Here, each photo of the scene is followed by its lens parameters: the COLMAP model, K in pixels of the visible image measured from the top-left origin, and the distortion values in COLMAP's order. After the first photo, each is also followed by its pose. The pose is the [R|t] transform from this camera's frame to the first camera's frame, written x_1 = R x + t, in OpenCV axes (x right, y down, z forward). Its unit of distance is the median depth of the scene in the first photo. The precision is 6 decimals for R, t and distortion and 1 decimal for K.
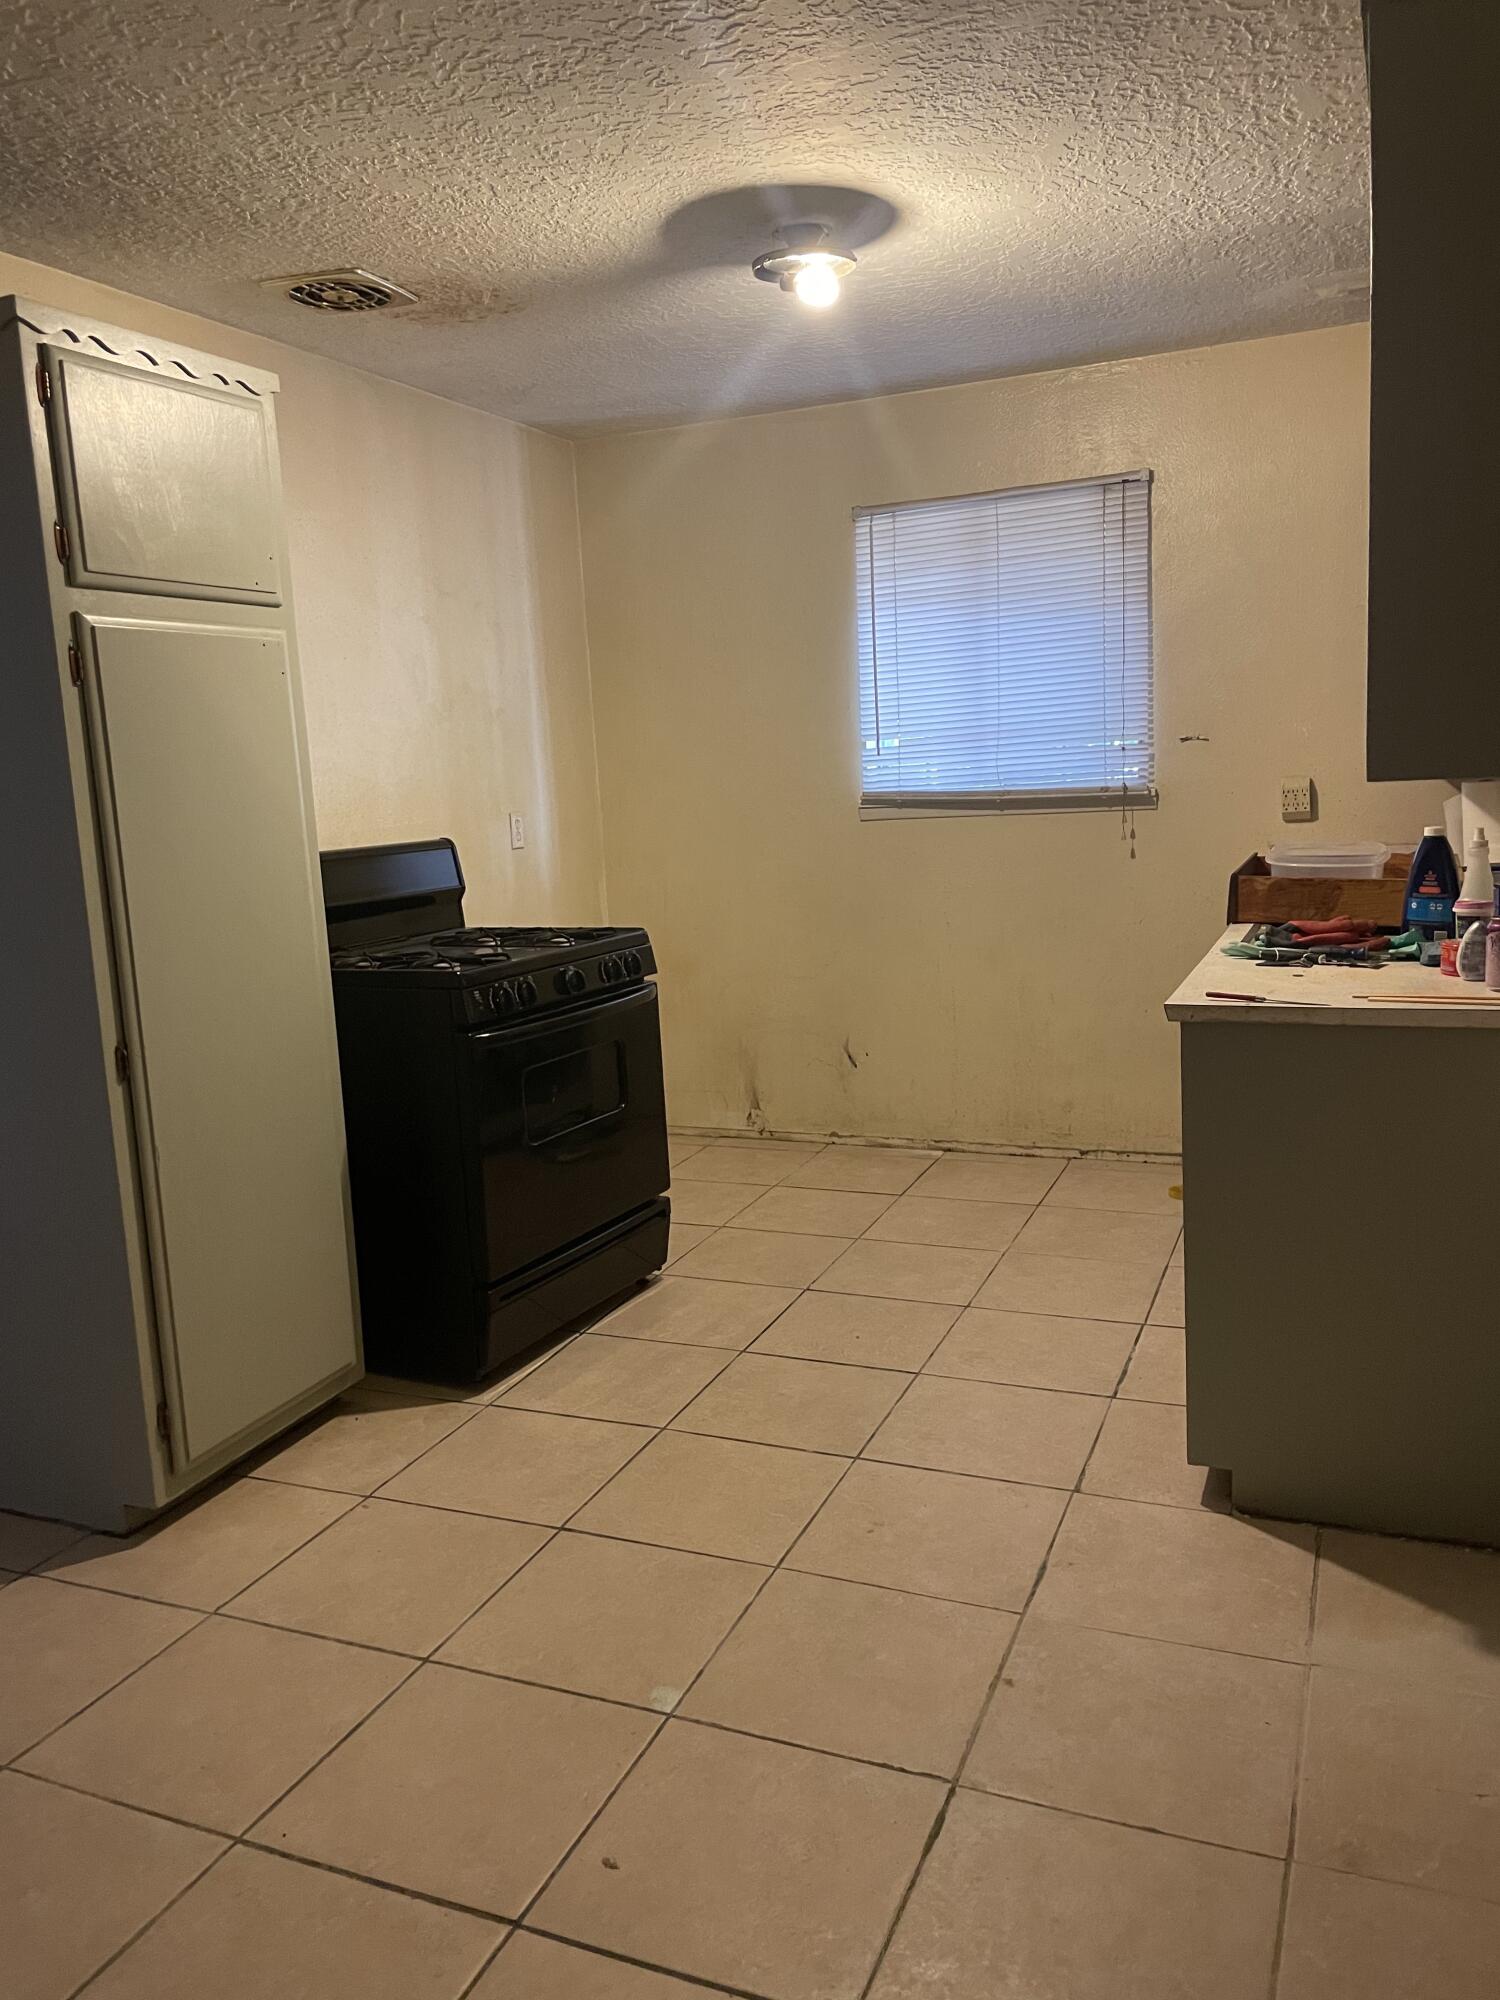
lens RADIAL K [[1526.6, 0, 746.7], [0, 1526.6, 989.7], [0, 0, 1]] dist [0.070765, -0.084889]
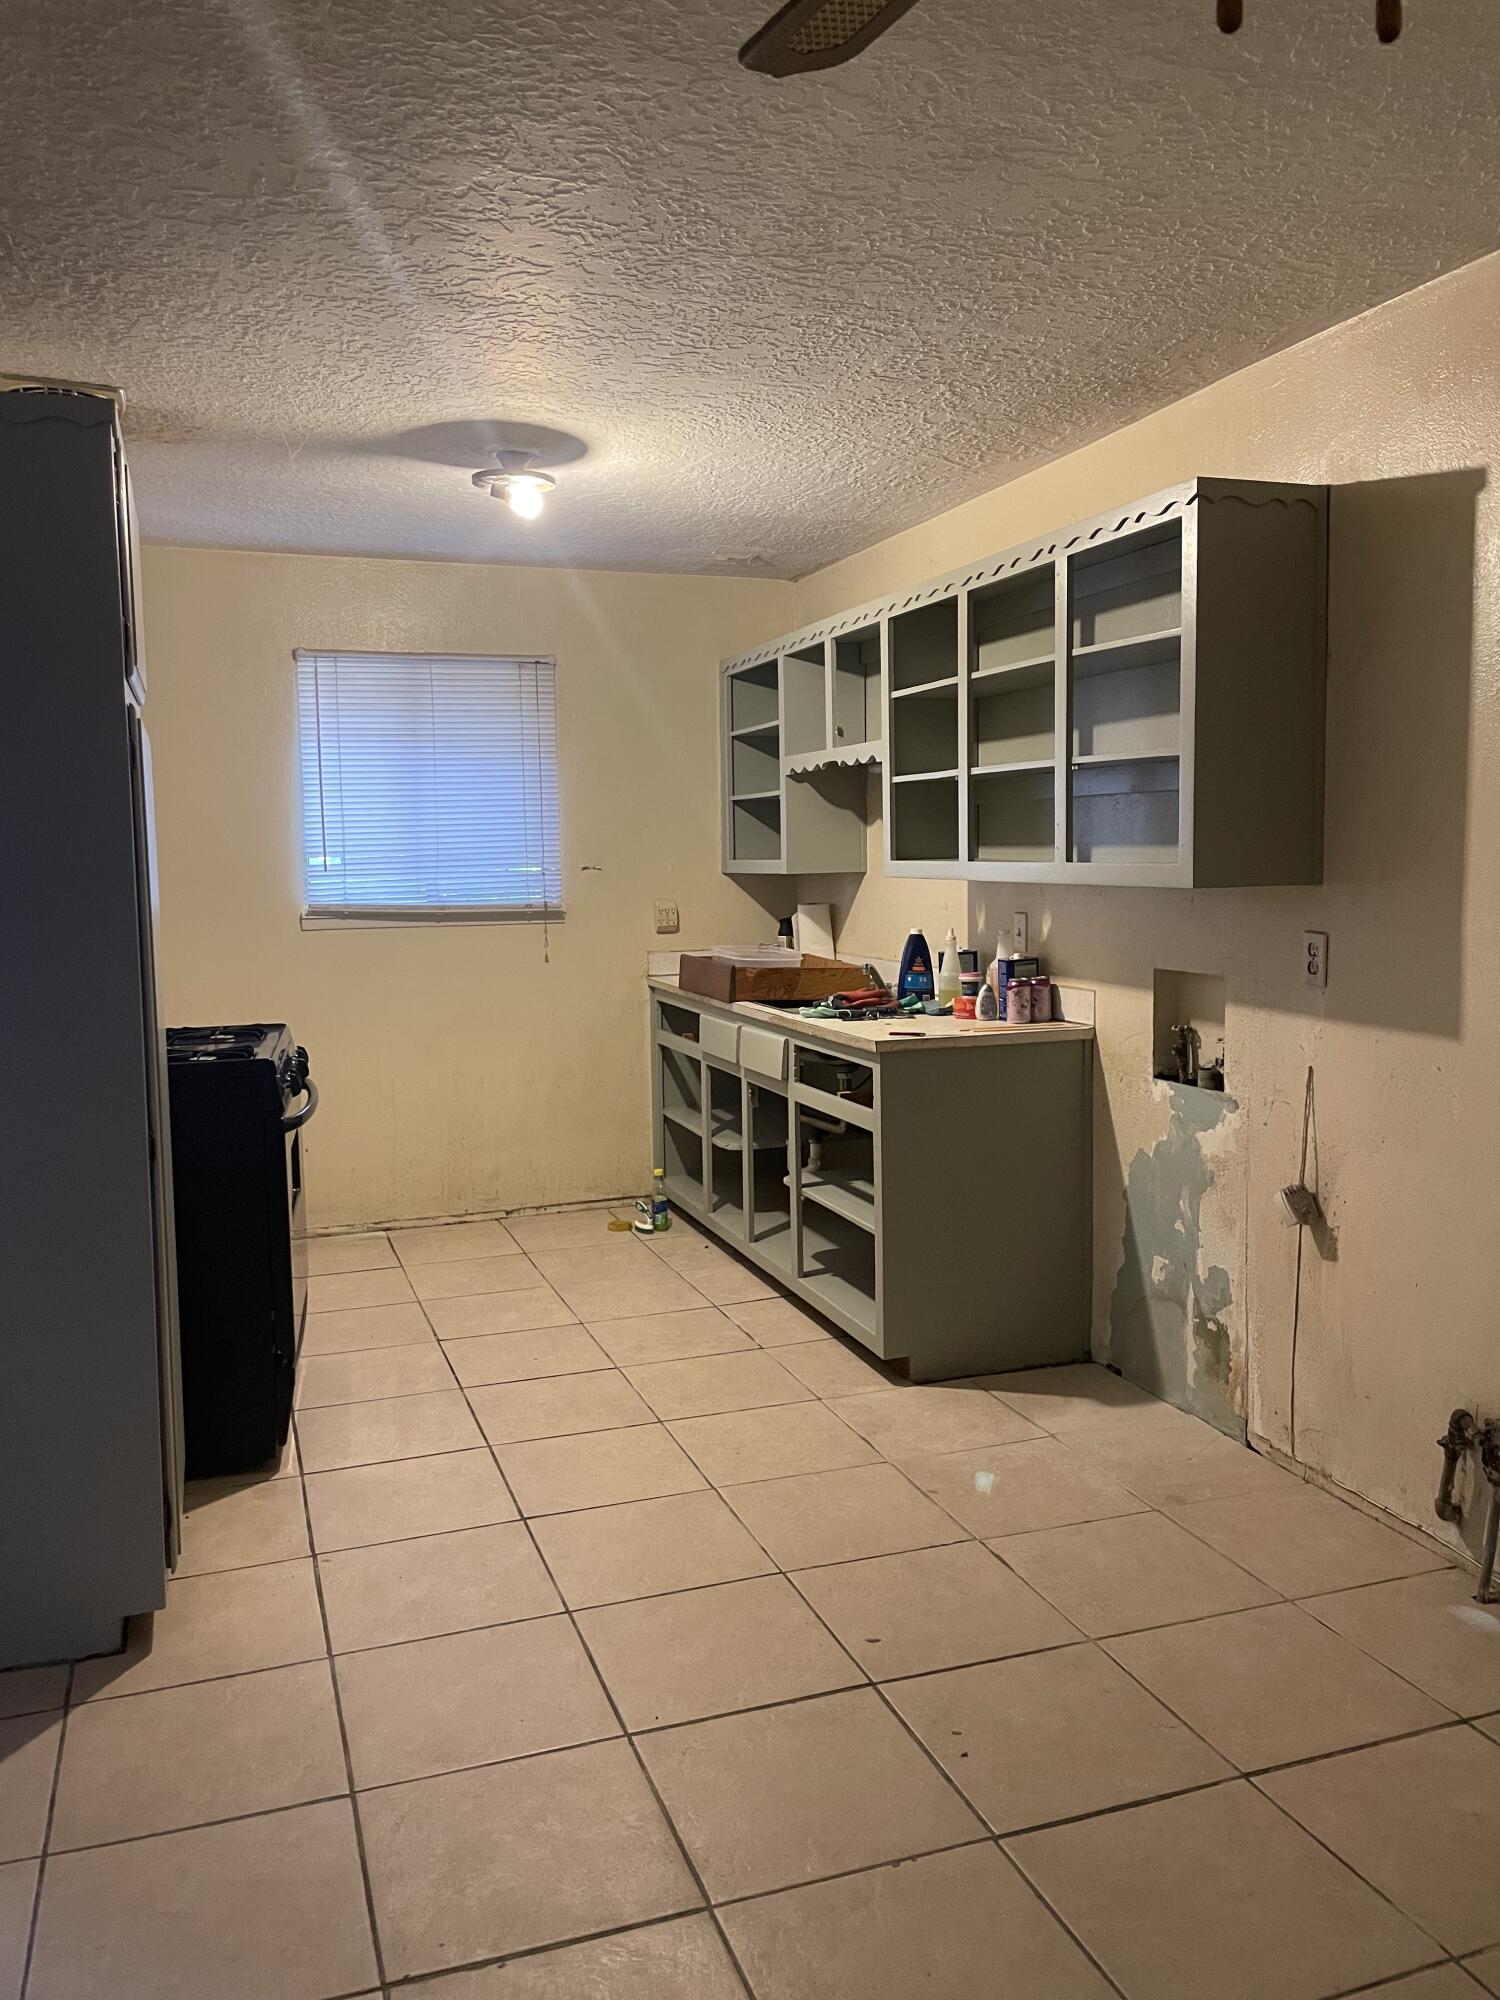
lens RADIAL K [[1526.6, 0, 760.5], [0, 1526.6, 992.4], [0, 0, 1]] dist [0.070765, -0.084889]
pose [[0.731444, -0.022439, 0.681532, -0.562798], [0.081685, 0.995145, -0.054903, 0.023738], [-0.676991, 0.095830, 0.729726, -0.005753]]
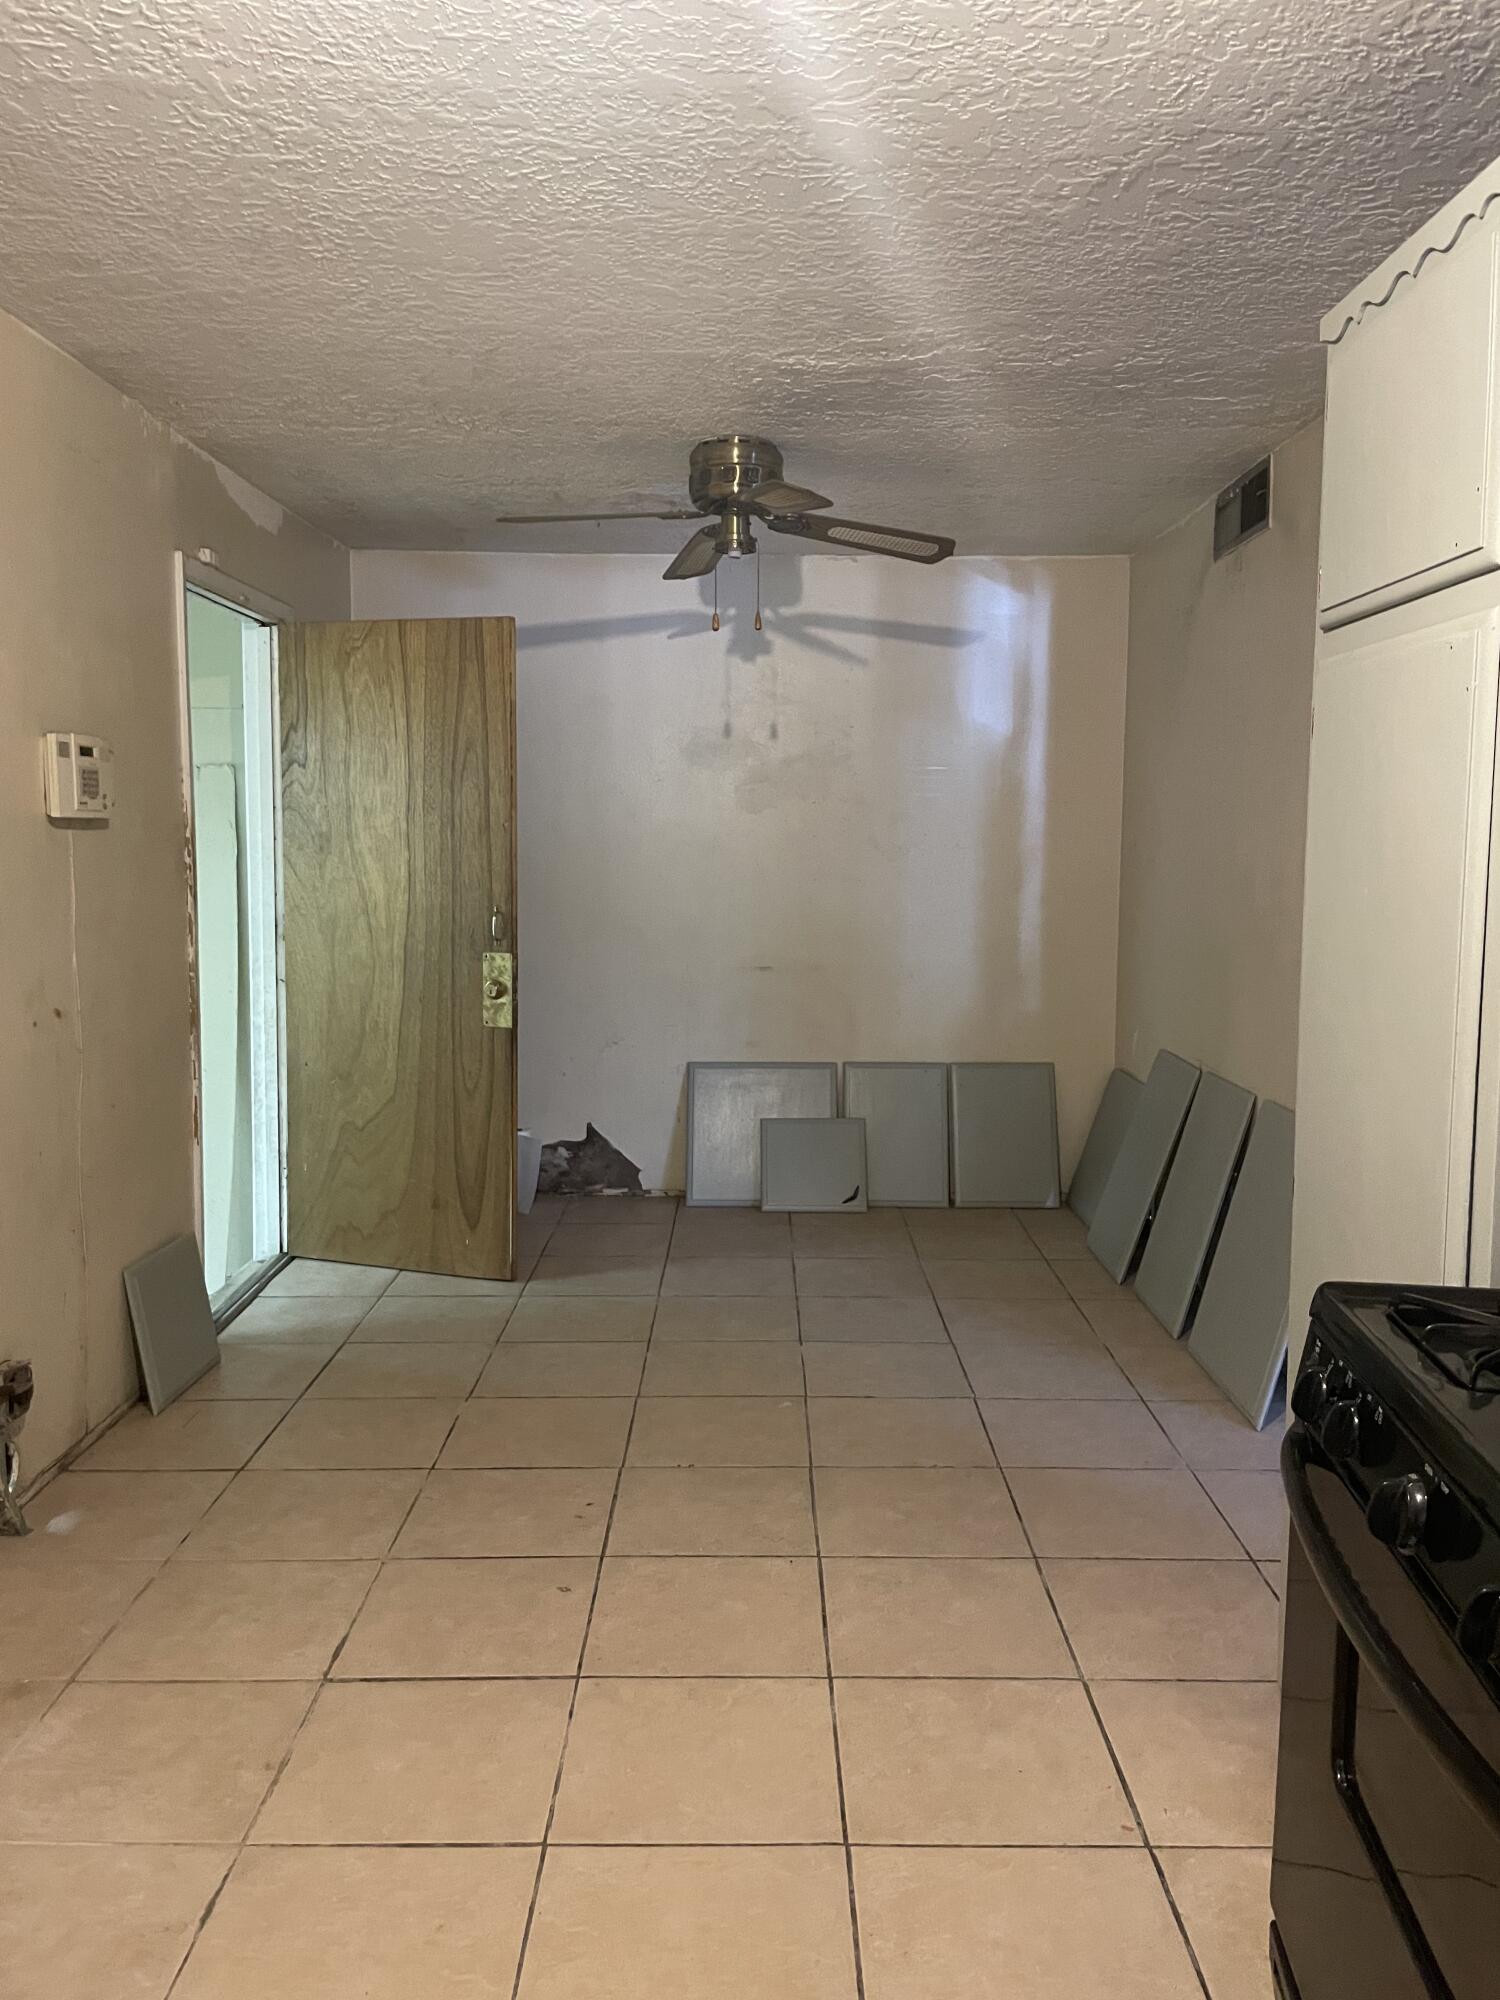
lens RADIAL K [[1526.6, 0, 745.1], [0, 1526.6, 995.2], [0, 0, 1]] dist [0.070765, -0.084889]
pose [[-0.921510, 0.086774, -0.378536, 0.132821], [-0.018023, 0.964112, 0.264883, -0.192810], [0.387936, 0.250914, -0.886875, 1.136608]]
